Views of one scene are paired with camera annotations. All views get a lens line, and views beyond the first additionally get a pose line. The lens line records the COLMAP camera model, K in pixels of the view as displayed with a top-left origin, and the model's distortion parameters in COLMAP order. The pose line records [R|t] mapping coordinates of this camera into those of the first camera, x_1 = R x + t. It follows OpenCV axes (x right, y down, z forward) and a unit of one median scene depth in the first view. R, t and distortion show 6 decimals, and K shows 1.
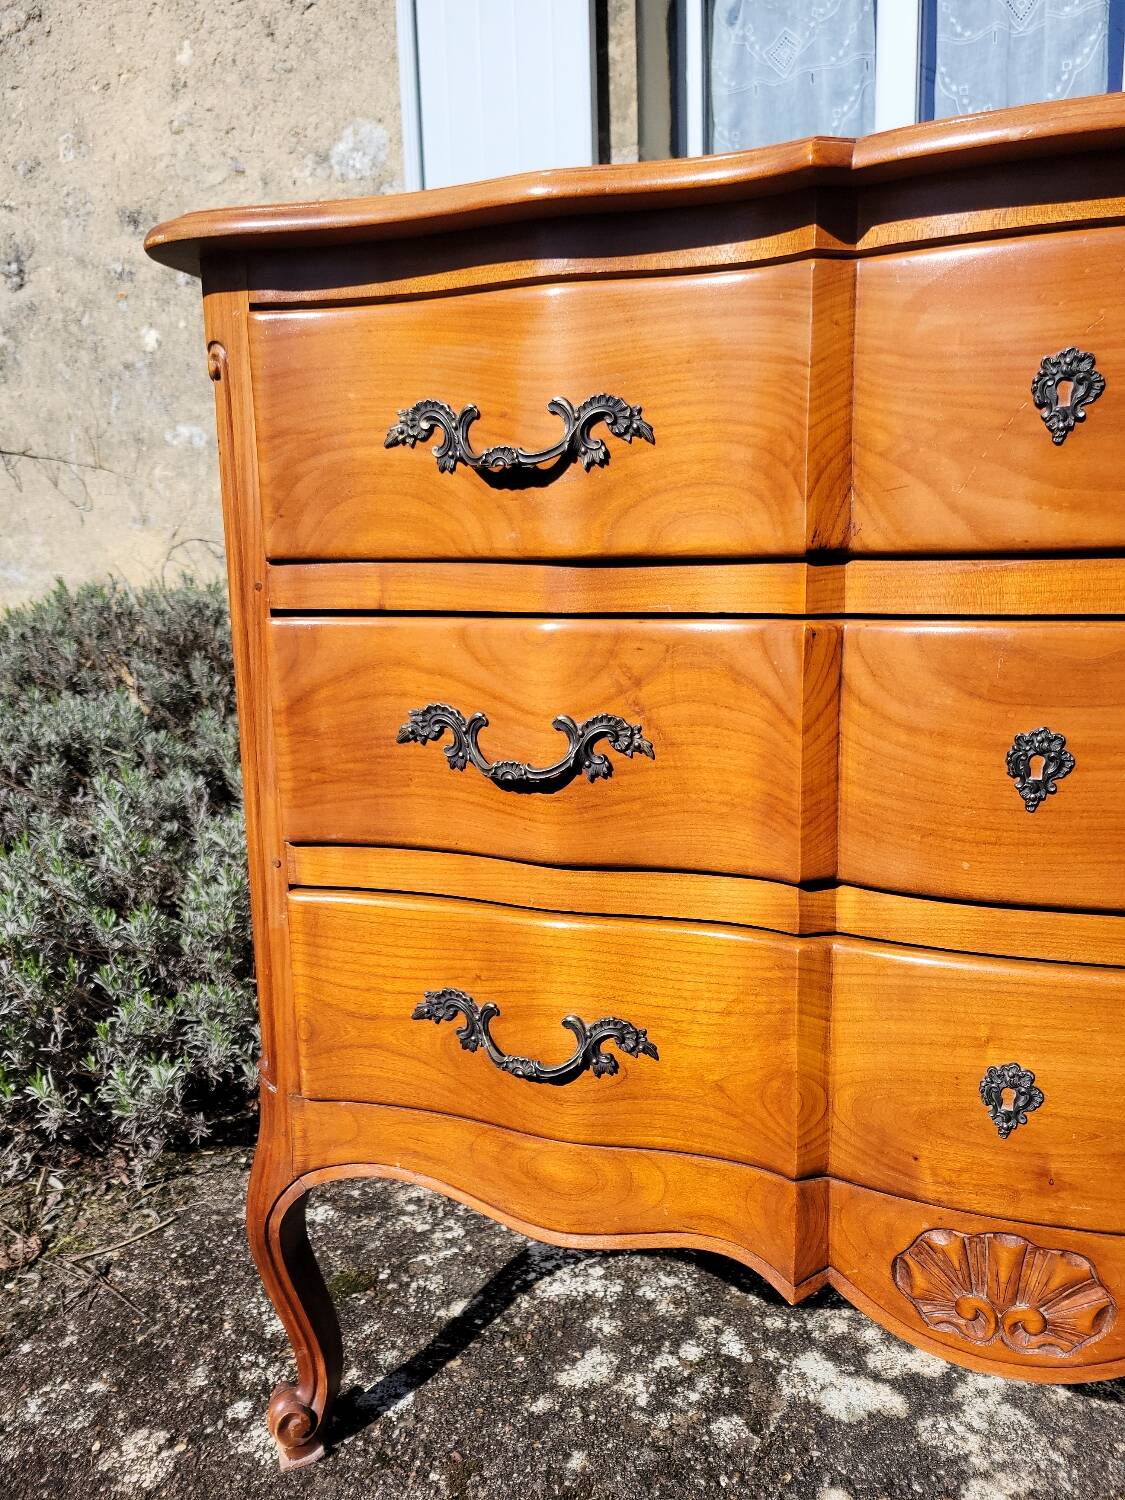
lens RADIAL K [[1135.0, 0, 583.8], [0, 1135.0, 762.8], [0, 0, 1]] dist [0.052797, -0.047939]
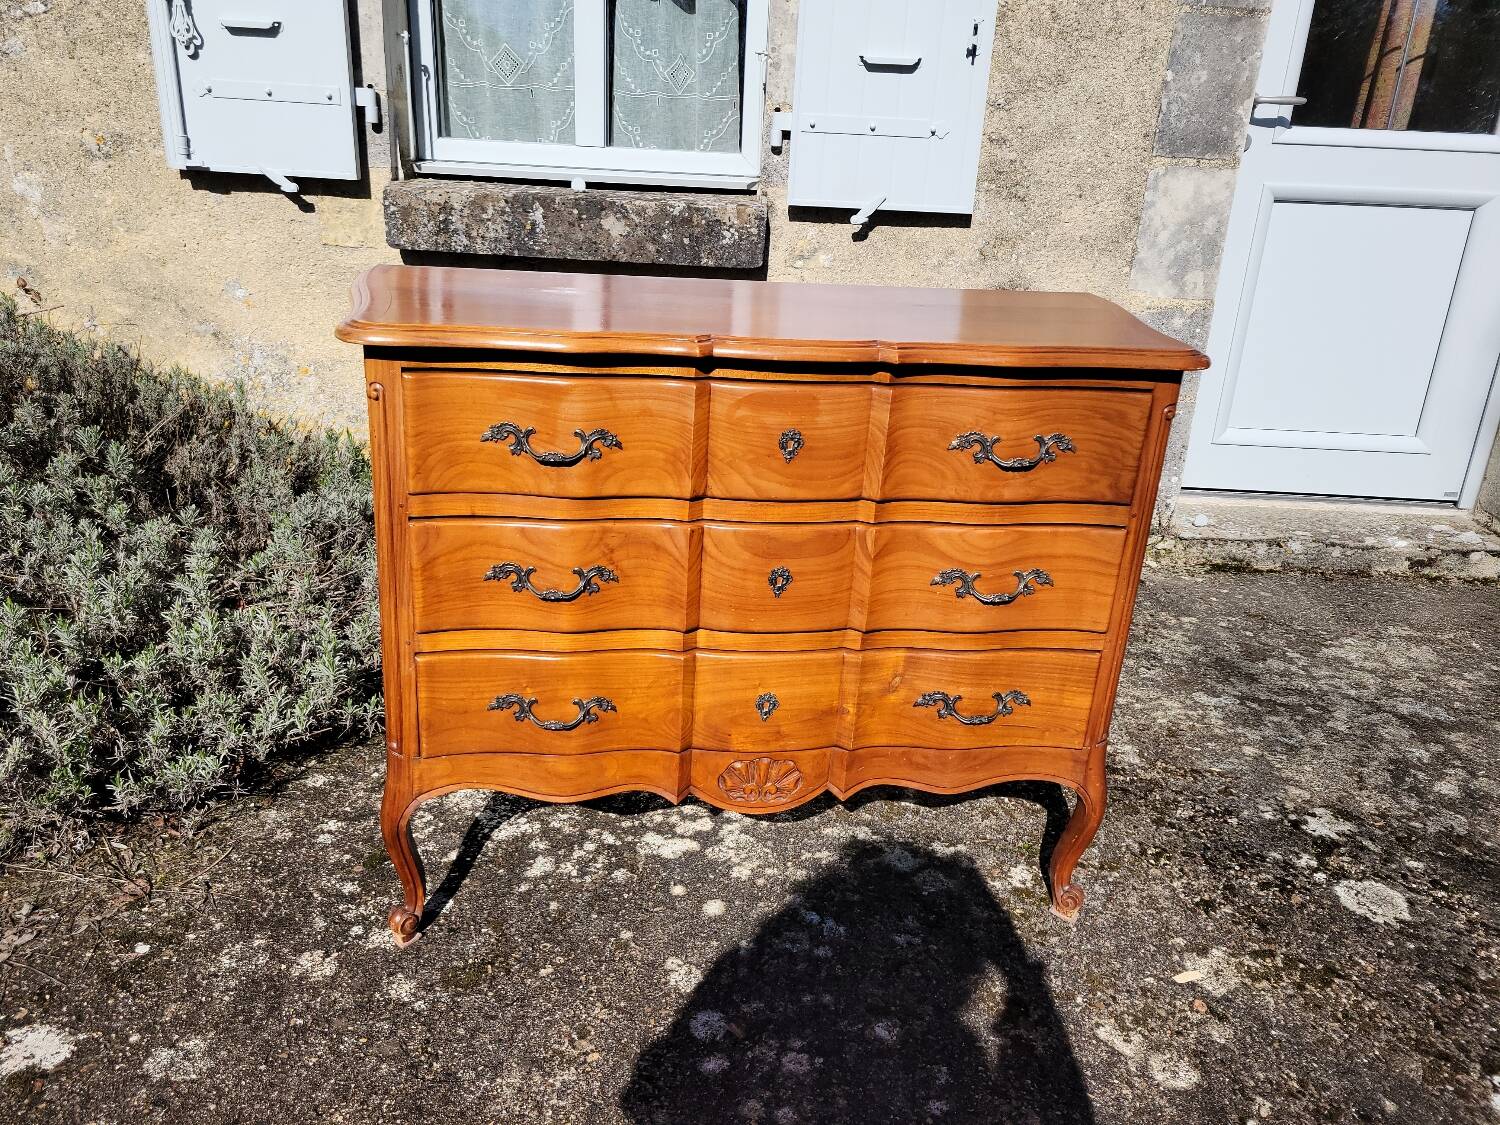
lens RADIAL K [[1122.8, 0, 739.9], [0, 1122.8, 532.8], [0, 0, 1]] dist [0.058676, -0.038697]
pose [[0.894088, -0.093077, 0.438113, -0.510748], [0.015576, 0.984039, 0.177272, -0.365307], [-0.447620, -0.151673, 0.881267, -0.762729]]
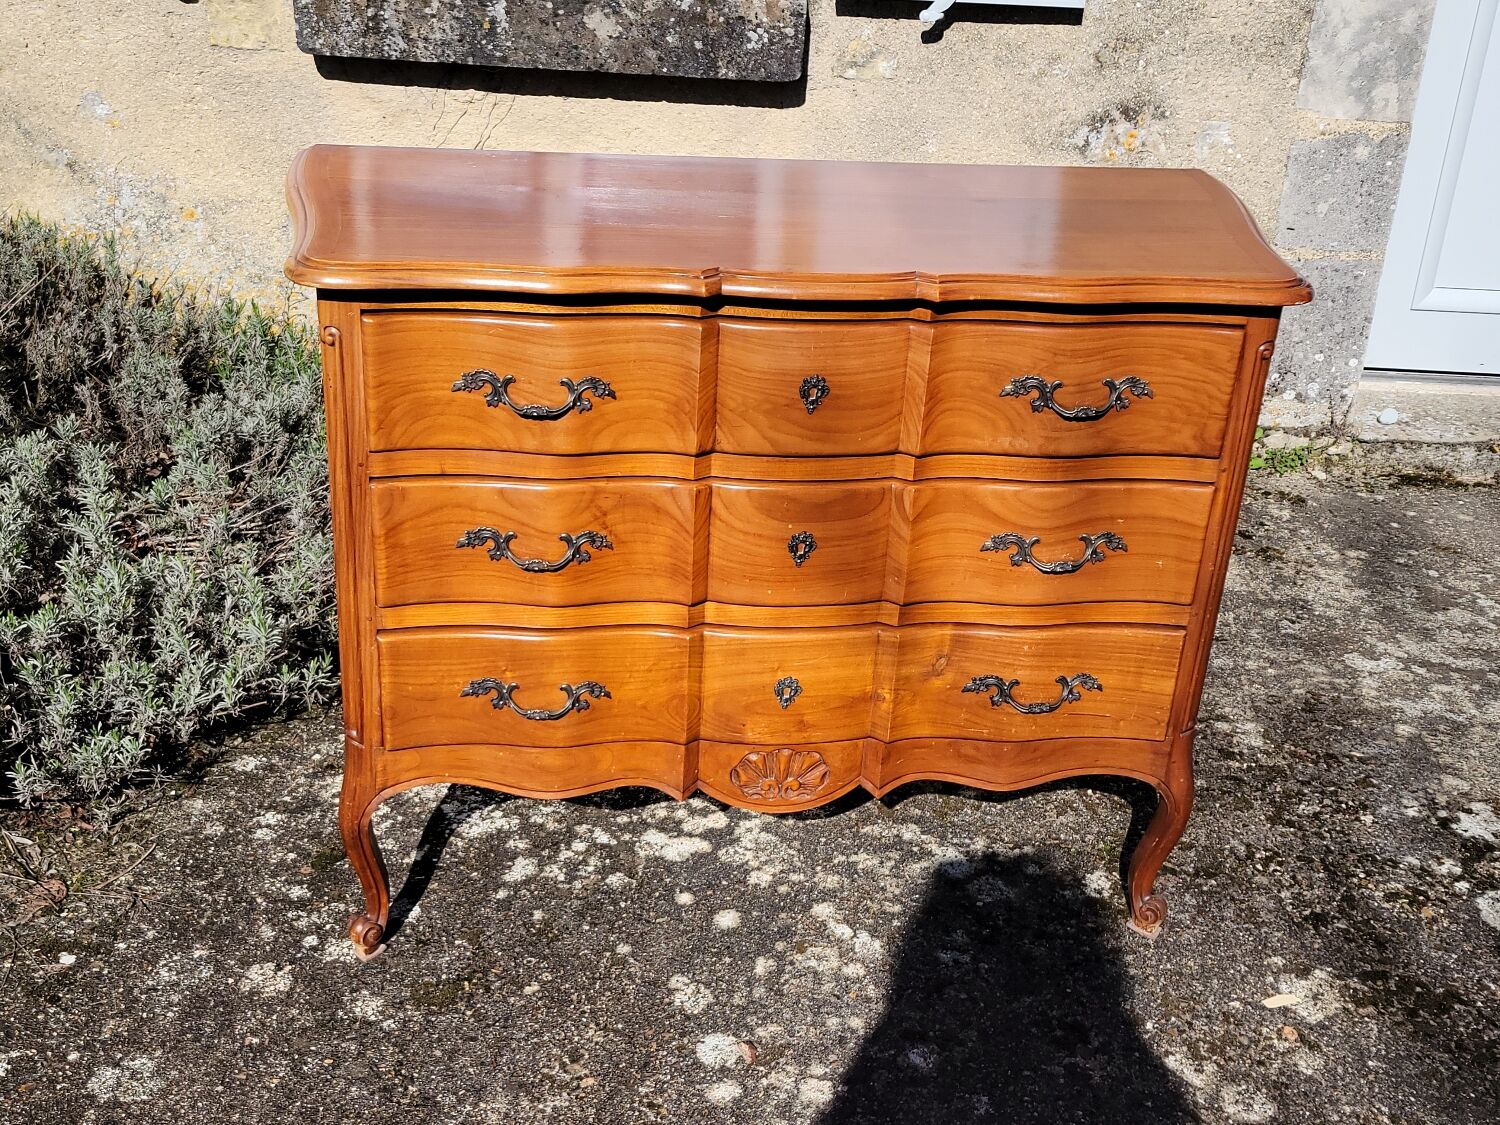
lens RADIAL K [[1672.6, 0, 761.4], [0, 1672.6, 521.9], [0, 0, 1]] dist [0.049563, -0.001551]
pose [[0.901096, -0.129167, 0.413935, -0.650523], [0.015934, 0.963822, 0.266069, -0.593422], [-0.433327, -0.233158, 0.870554, -1.141634]]
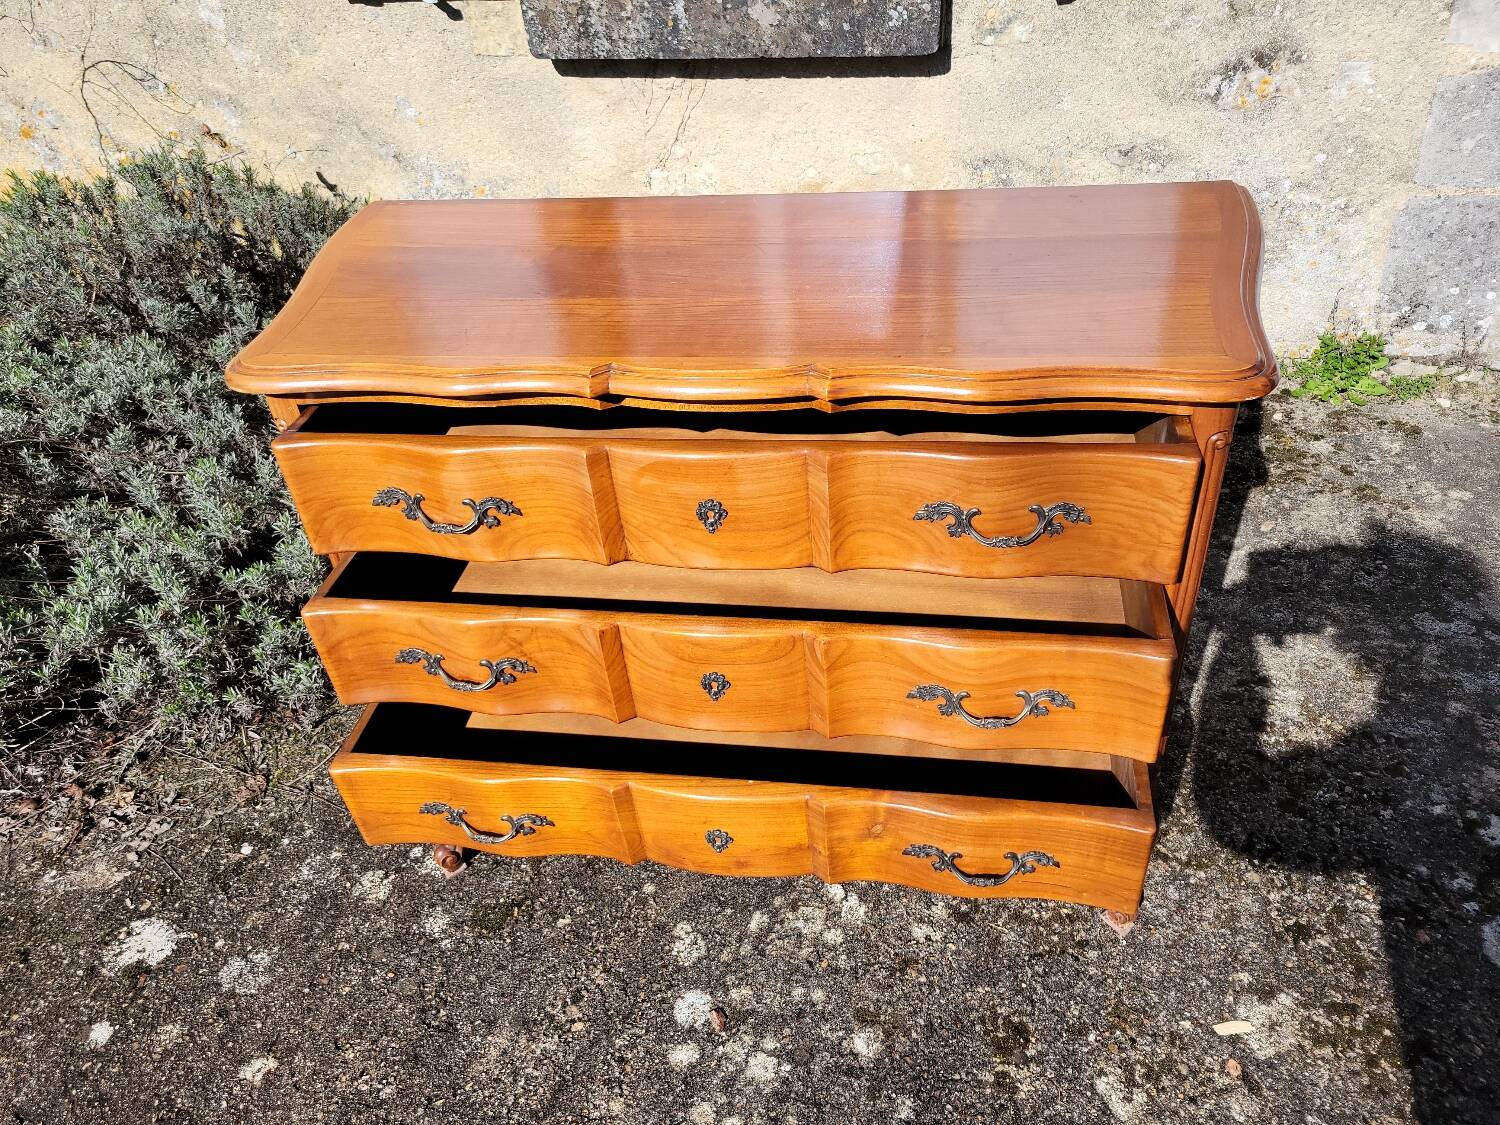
lens RADIAL K [[1124.5, 0, 753.1], [0, 1124.5, 539.3], [0, 0, 1]] dist [0.061743, -0.050747]
pose [[0.980671, -0.161259, 0.110814, 0.140121], [0.098168, 0.895418, 0.434269, -0.731082], [-0.169254, -0.414997, 0.893941, -0.628484]]
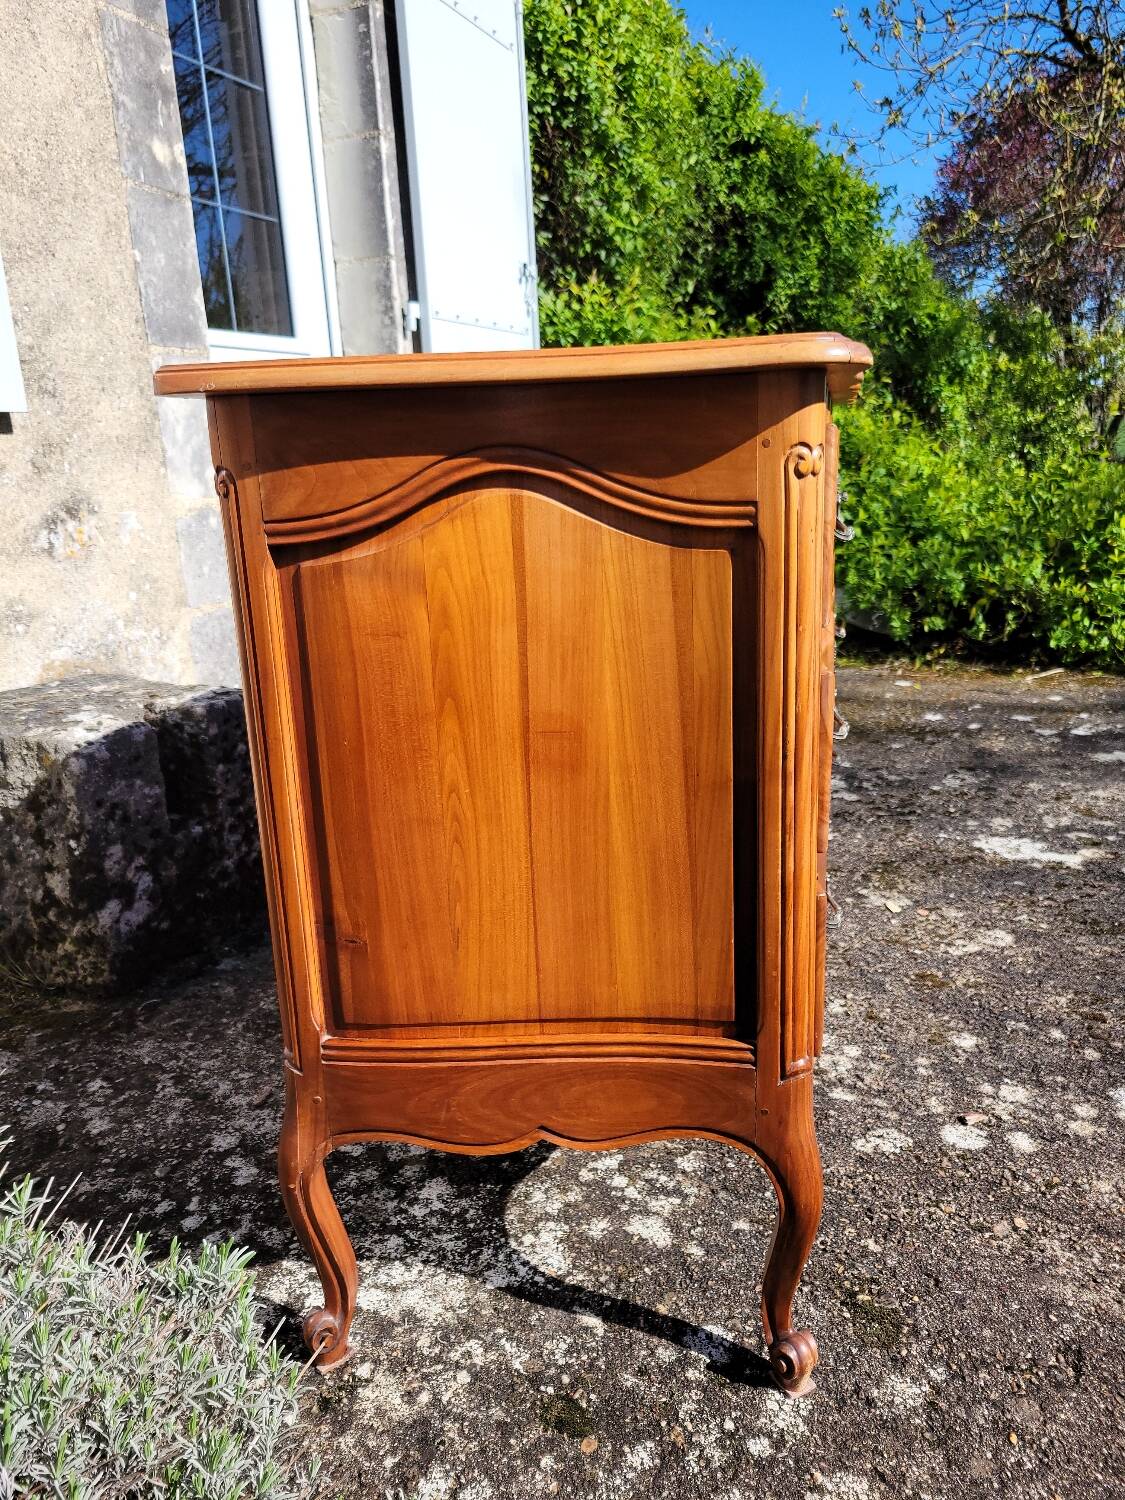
lens RADIAL K [[1130.4, 0, 560.8], [0, 1130.4, 767.9], [0, 0, 1]] dist [0.057289, -0.047838]
pose [[-0.111990, -0.248574, 0.962117, -1.193003], [0.228348, 0.935860, 0.268370, -0.352264], [-0.967117, 0.249753, -0.048046, 1.135650]]
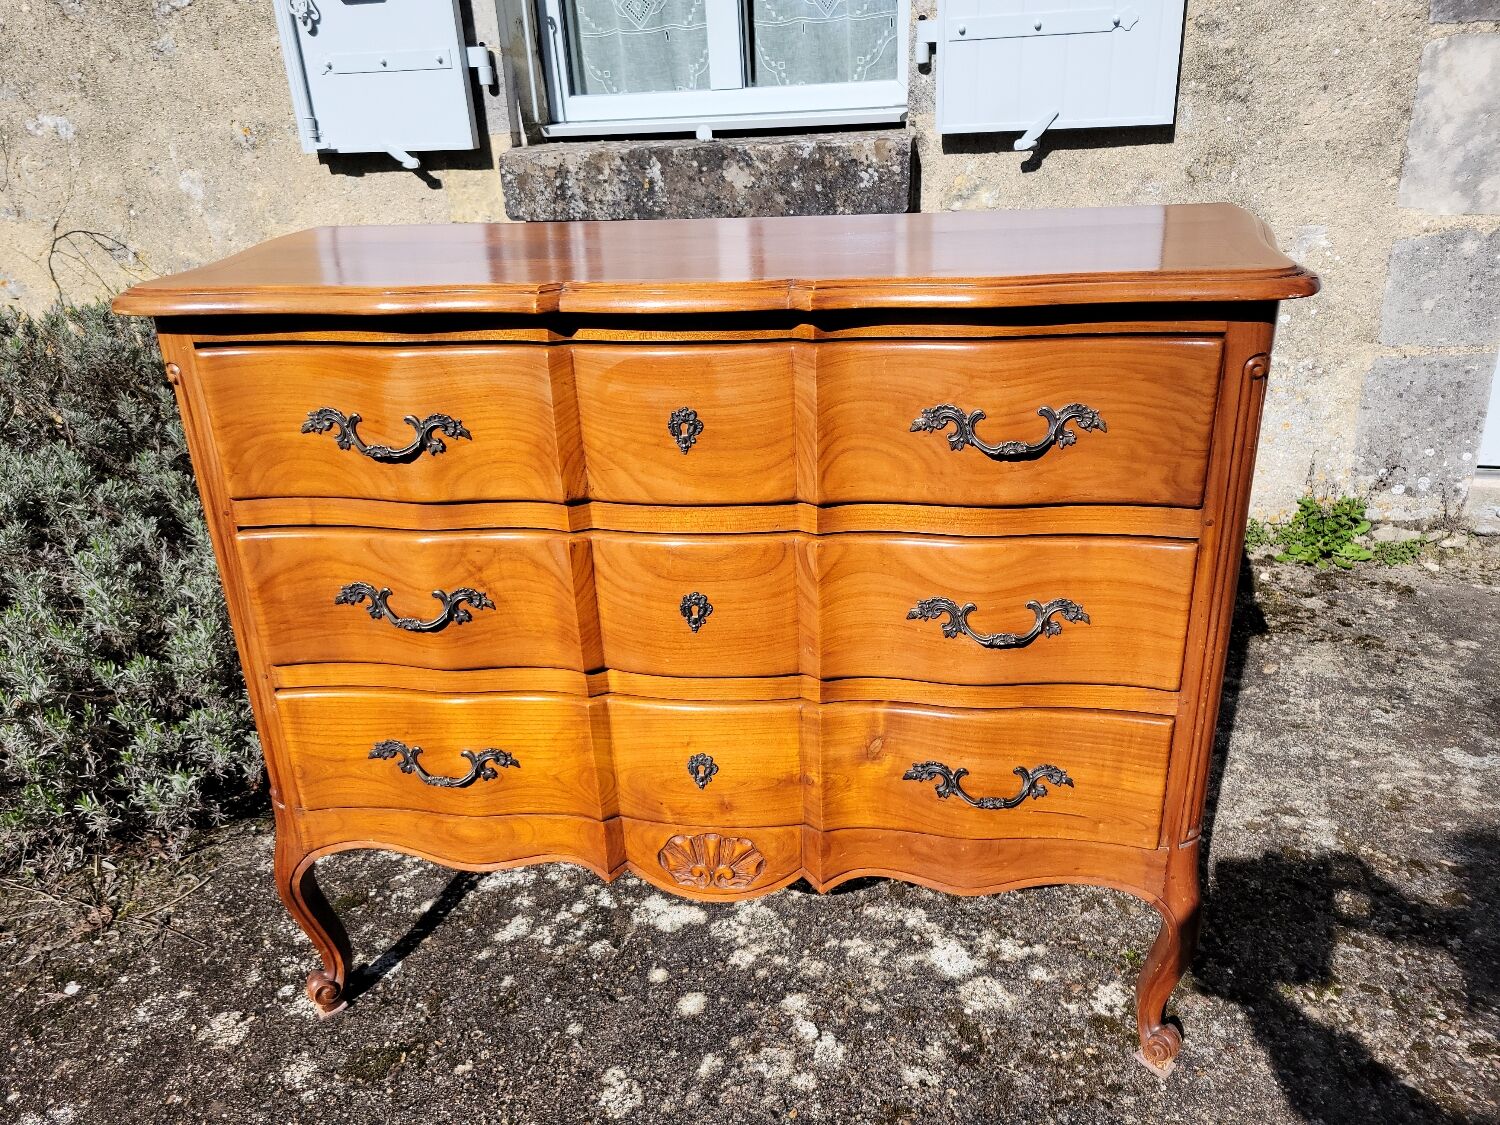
lens RADIAL K [[1127.9, 0, 764.4], [0, 1127.9, 562.3], [0, 0, 1]] dist [0.059773, -0.049008]
pose [[0.976851, -0.102770, 0.187620, 0.110652], [0.062421, 0.975813, 0.209507, -0.310299], [-0.204613, -0.192945, 0.959638, -0.546207]]
